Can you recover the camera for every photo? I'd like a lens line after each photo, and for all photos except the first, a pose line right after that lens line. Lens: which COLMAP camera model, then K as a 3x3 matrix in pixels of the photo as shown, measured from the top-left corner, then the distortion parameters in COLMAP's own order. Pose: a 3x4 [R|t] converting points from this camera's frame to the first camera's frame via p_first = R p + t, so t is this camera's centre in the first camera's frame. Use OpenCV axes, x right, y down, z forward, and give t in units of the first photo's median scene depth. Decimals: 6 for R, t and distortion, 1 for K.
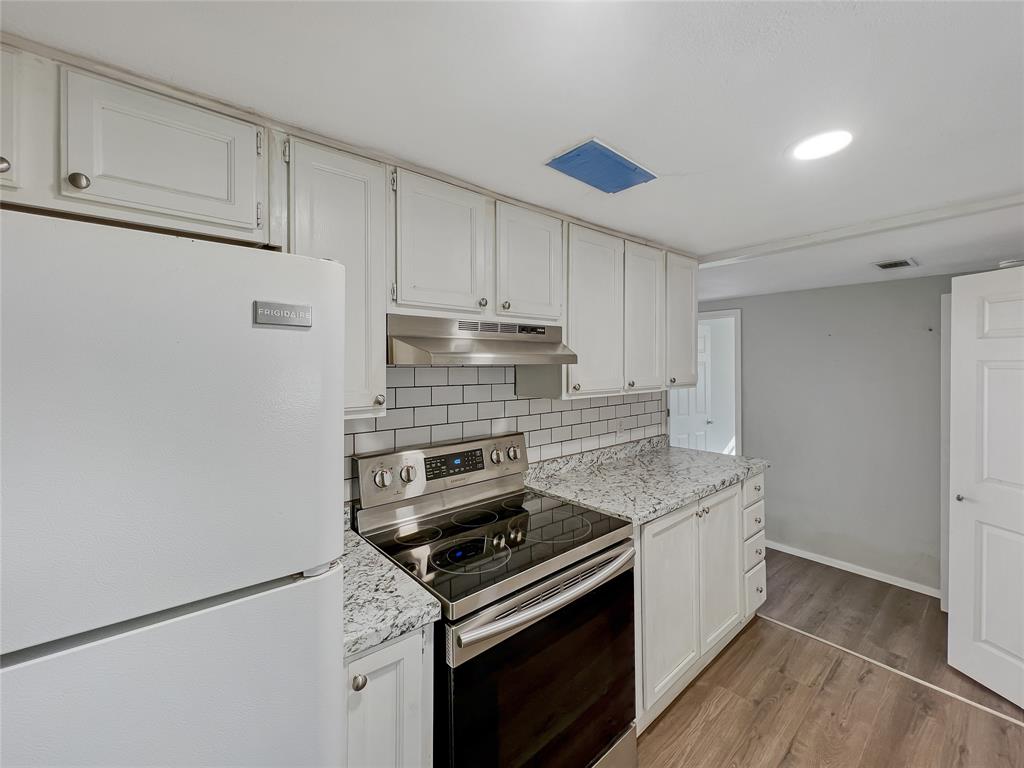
lens RADIAL K [[419.8, 0, 519.2], [0, 419.8, 366.5], [0, 0, 1]] dist [-0.001555, -0.000492]
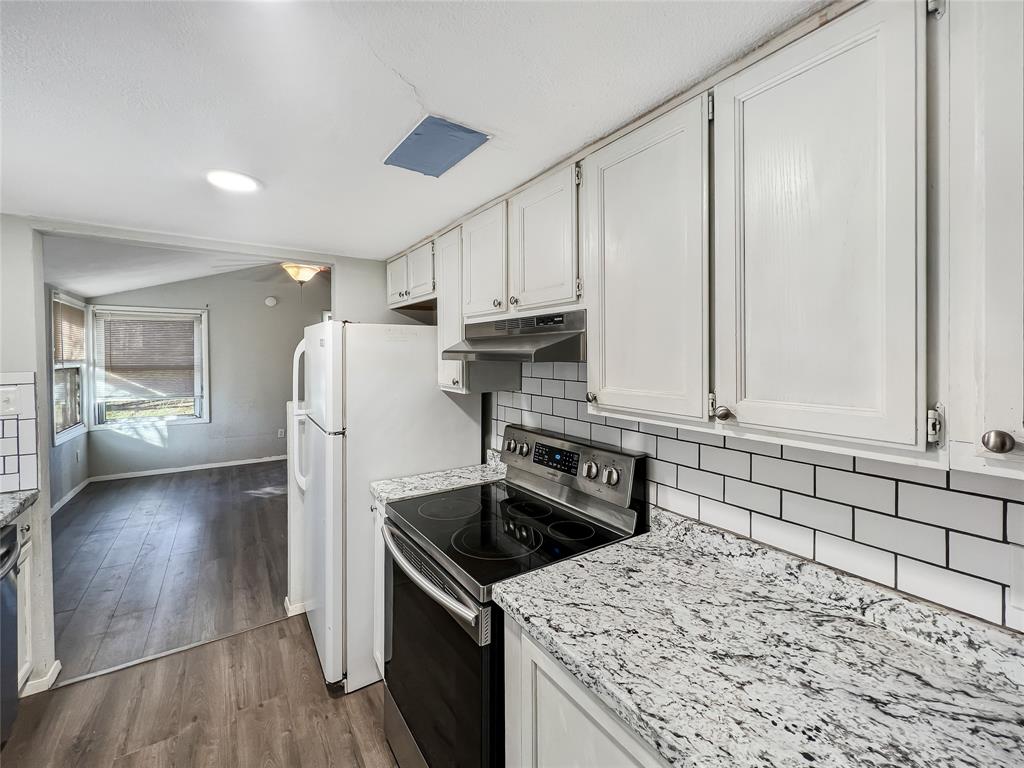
lens RADIAL K [[428.1, 0, 511.4], [0, 428.1, 356.0], [0, 0, 1]] dist [-0.000975, 0.000109]
pose [[-0.113748, 0.009850, -0.993461, 0.773331], [-0.004615, 0.999935, 0.010443, -0.021045], [0.993499, 0.005773, -0.113695, 0.888472]]
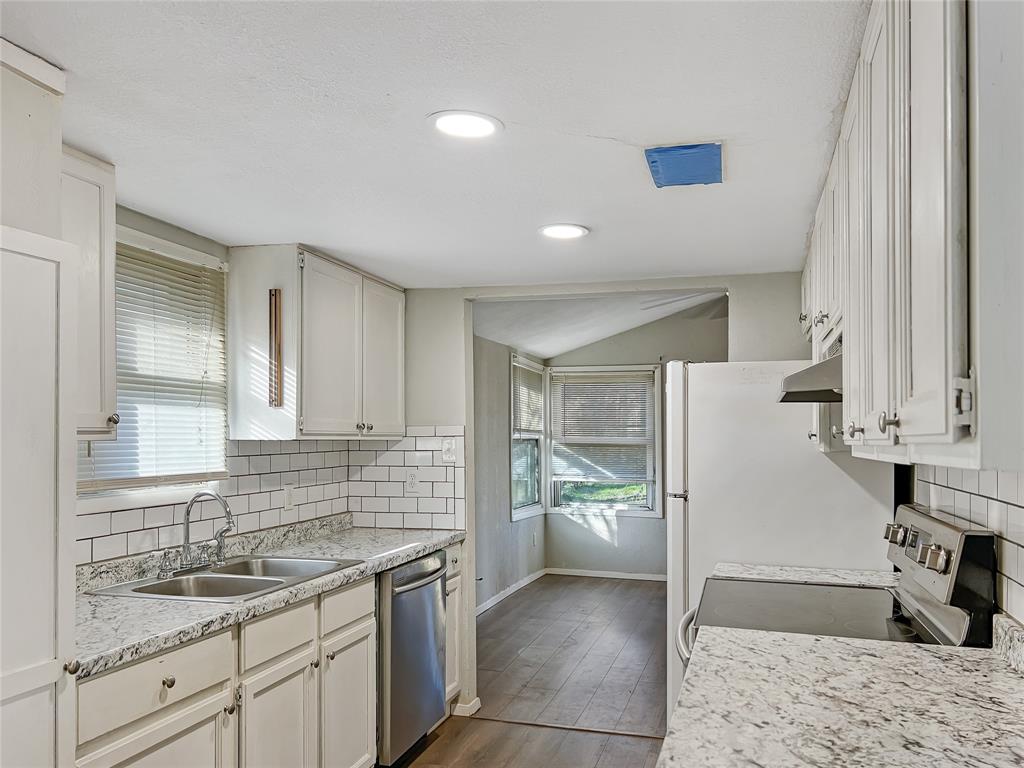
lens RADIAL K [[811.9, 0, 507.6], [0, 811.9, 400.4], [0, 0, 1]] dist [0.001800, -0.000007]
pose [[-0.839567, -0.021143, -0.542845, 0.979443], [-0.000729, 0.999285, -0.037793, 0.044525], [0.543256, -0.031334, -0.838982, 1.536542]]
